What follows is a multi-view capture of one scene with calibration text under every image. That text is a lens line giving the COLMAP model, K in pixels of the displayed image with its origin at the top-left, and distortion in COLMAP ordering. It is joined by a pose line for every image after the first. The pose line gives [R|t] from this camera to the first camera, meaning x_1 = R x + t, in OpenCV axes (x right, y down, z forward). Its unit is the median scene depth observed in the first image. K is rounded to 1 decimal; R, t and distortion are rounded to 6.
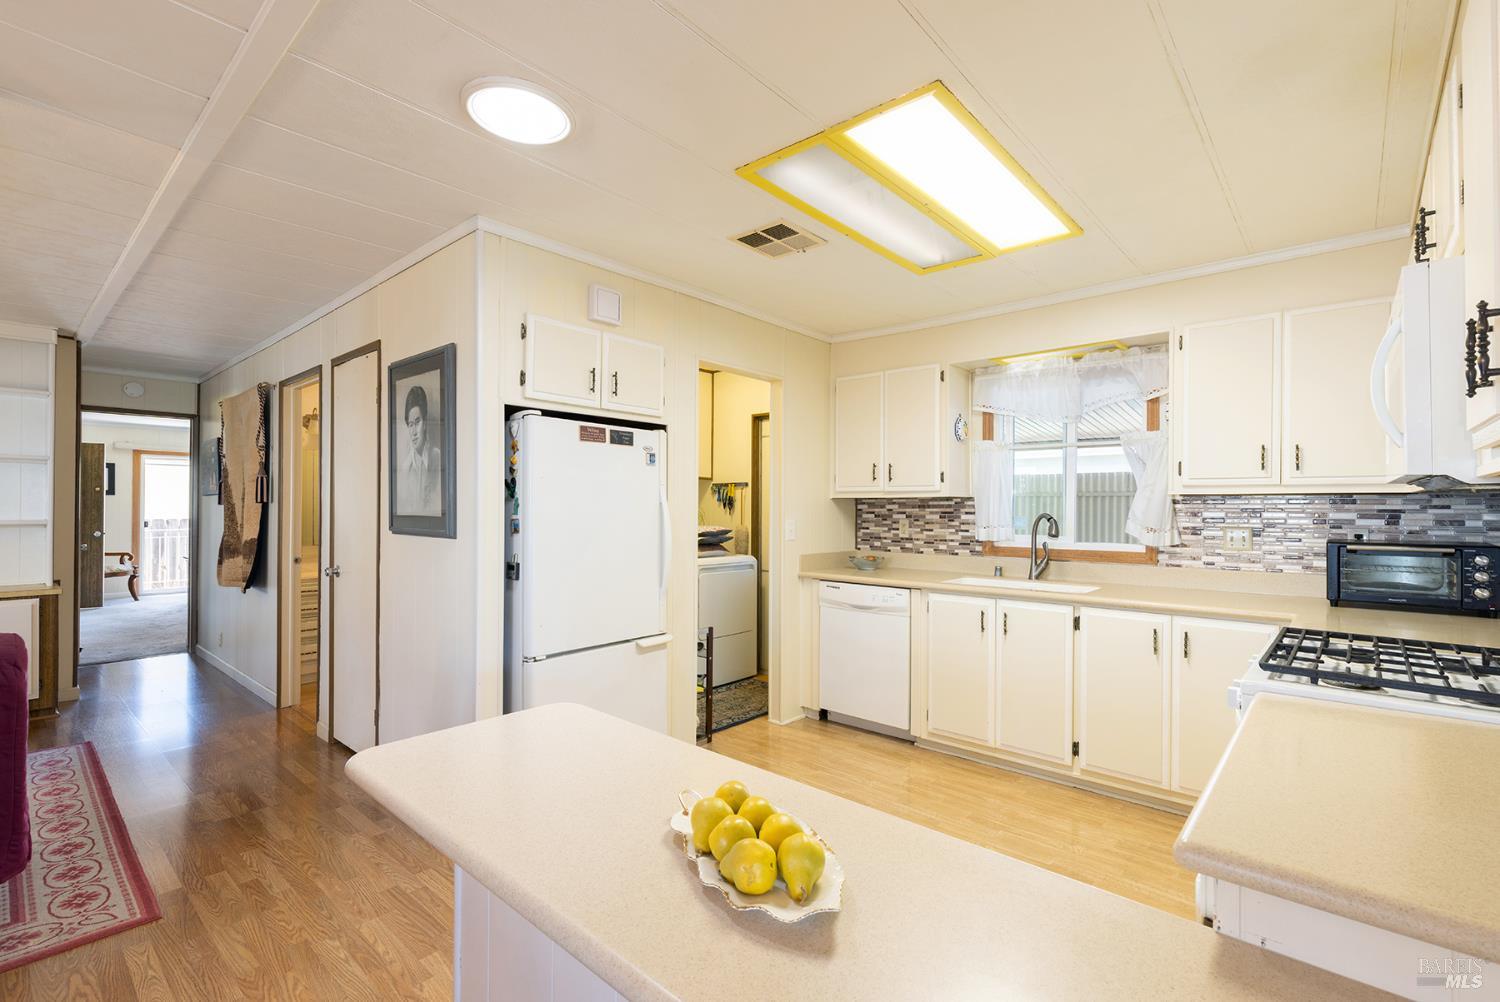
lens RADIAL K [[680.1, 0, 765.1], [0, 680.1, 503.3], [0, 0, 1]] dist [0.003999, 0.000687]
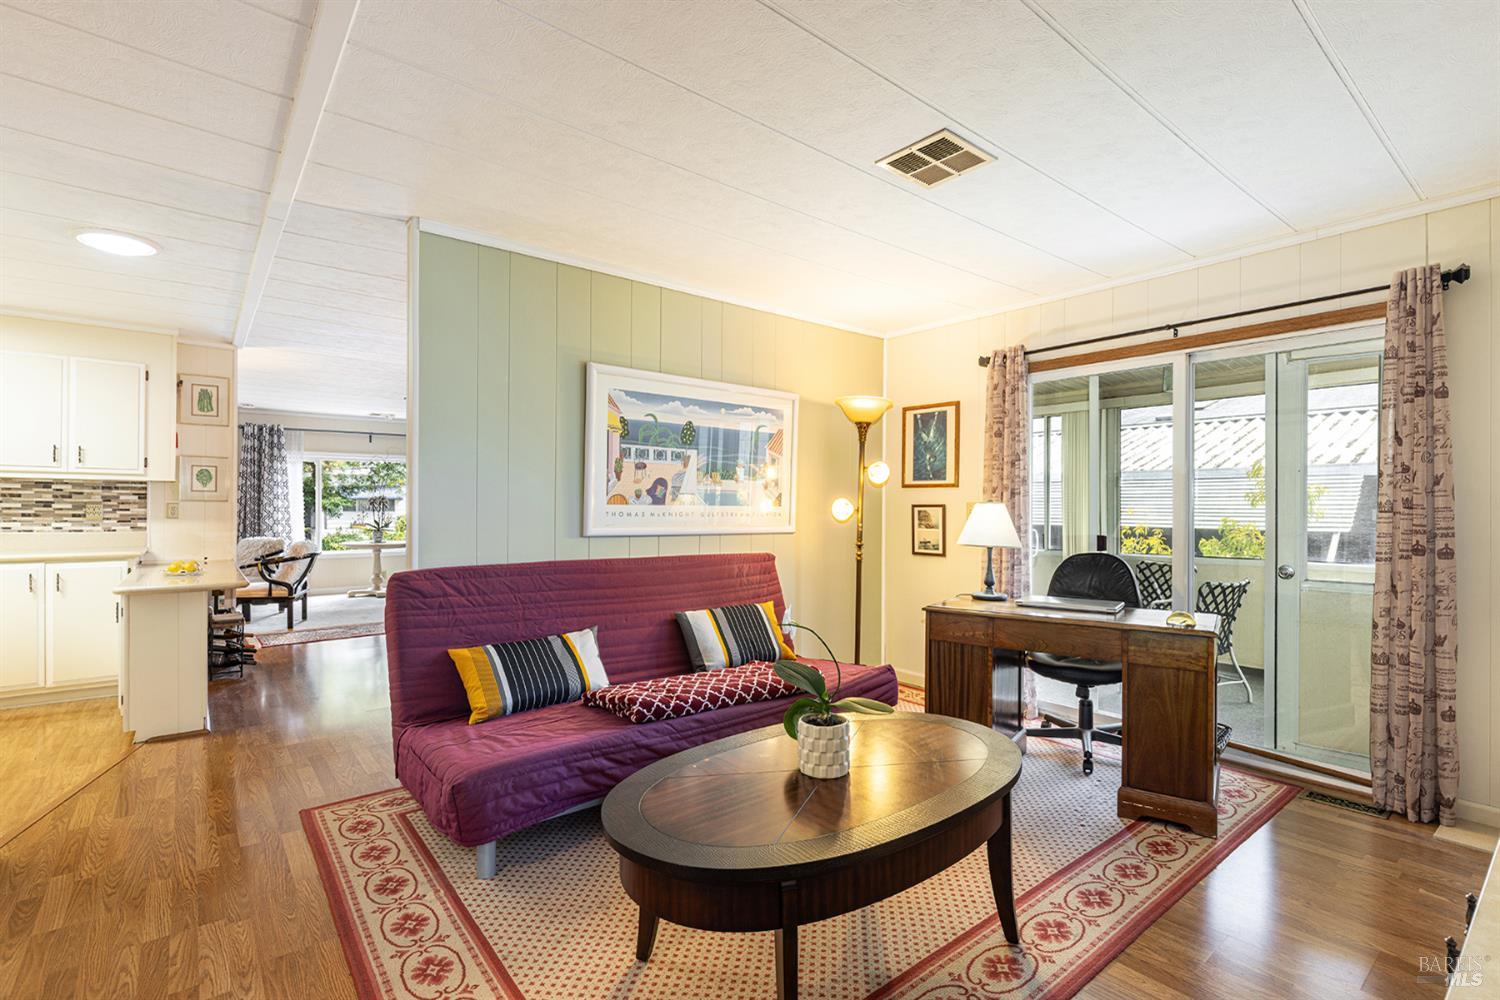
lens RADIAL K [[702.3, 0, 761.2], [0, 702.3, 506.6], [0, 0, 1]] dist [0.005219, -0.000686]
pose [[-0.985518, -0.009153, 0.169326, -1.079955], [-0.009470, 0.999955, -0.001067, 0.024586], [-0.169308, -0.002655, -0.985560, 1.193029]]
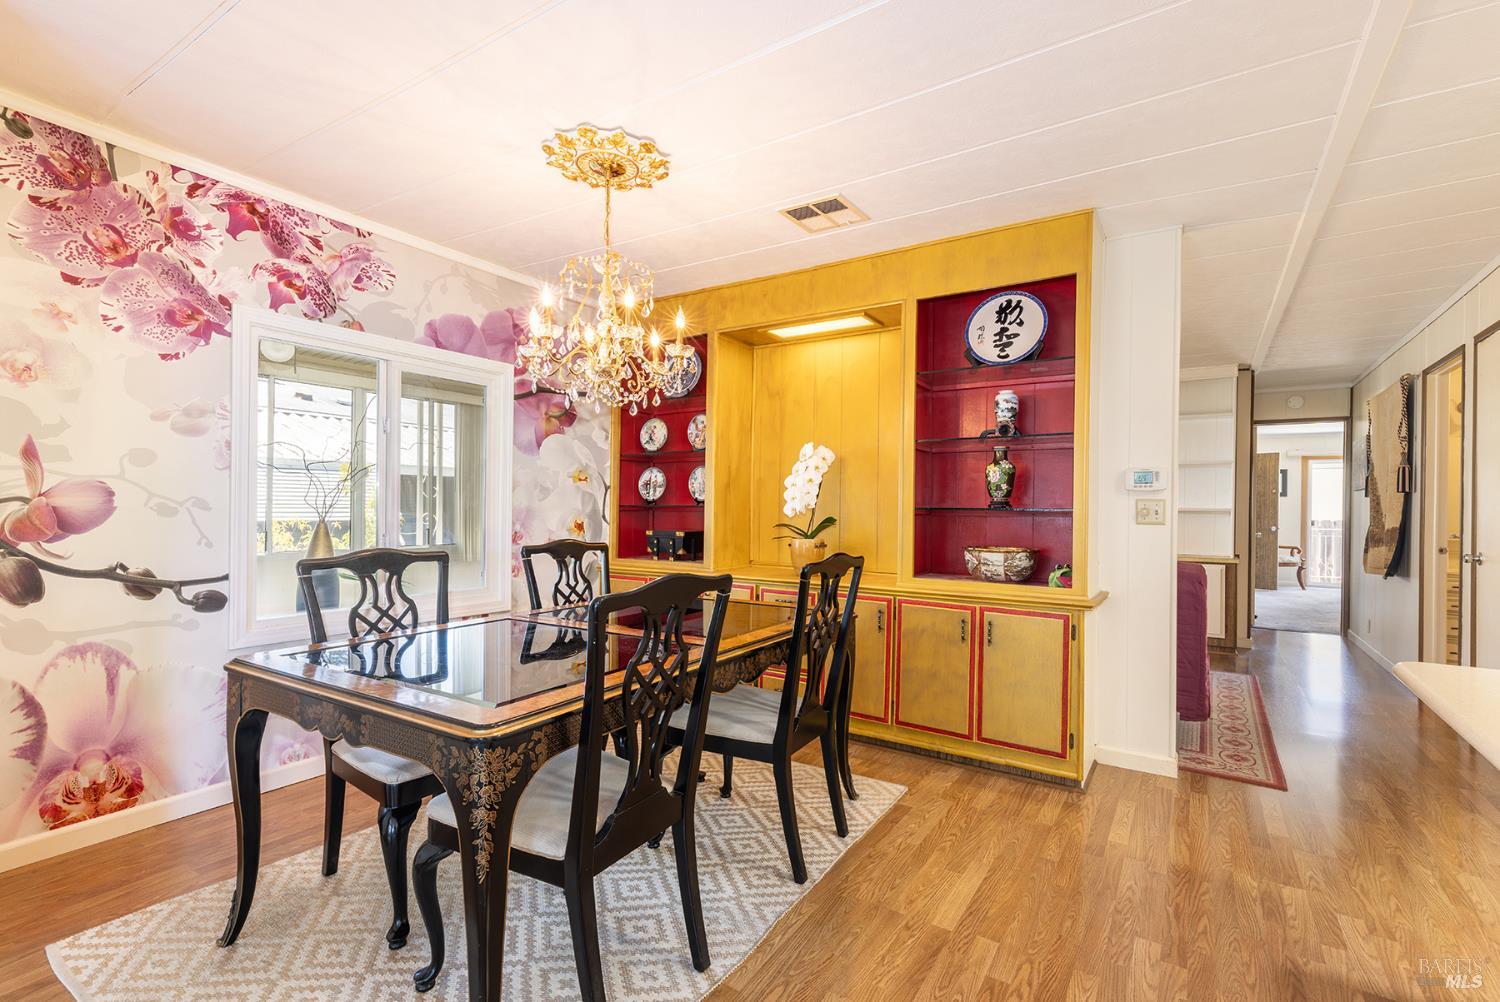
lens RADIAL K [[680.1, 0, 761.0], [0, 680.1, 505.5], [0, 0, 1]] dist [0.003999, 0.000687]
pose [[0.142209, -0.003329, -0.989831, 0.164970], [-0.006659, 0.999968, -0.004320, 0.035158], [0.989814, 0.007206, 0.142183, -0.118780]]
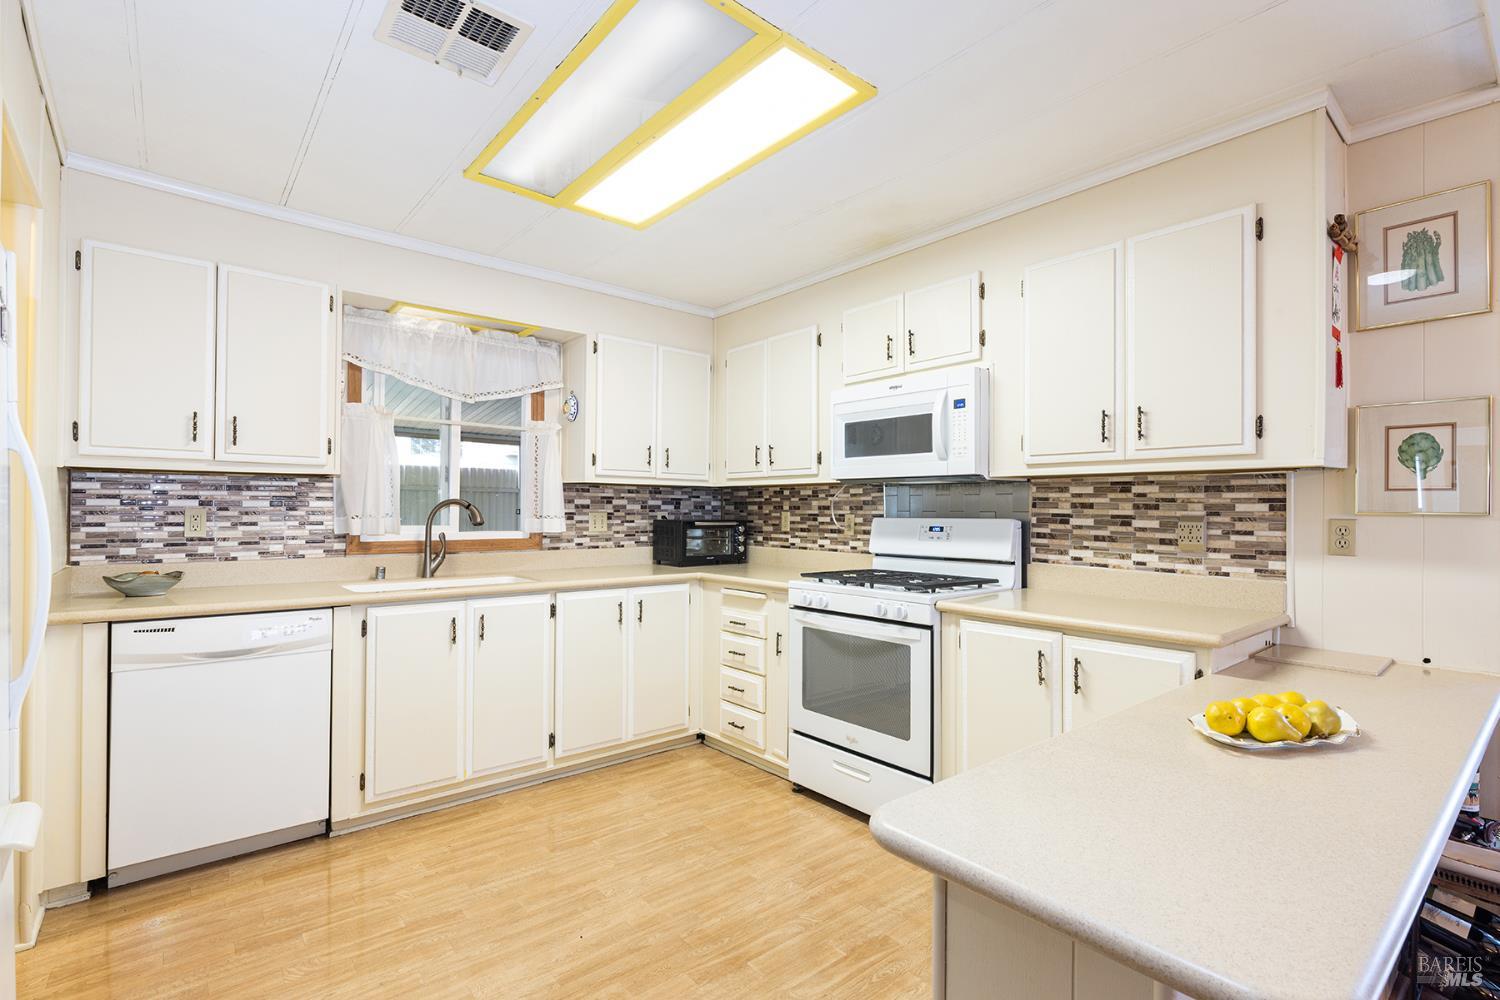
lens RADIAL K [[702.3, 0, 758.6], [0, 702.3, 502.6], [0, 0, 1]] dist [0.005219, -0.000686]
pose [[0.151049, 0.009731, 0.988478, -0.399404], [-0.008720, 0.999926, -0.008512, 0.022473], [-0.988488, -0.007334, 0.151123, 0.455434]]
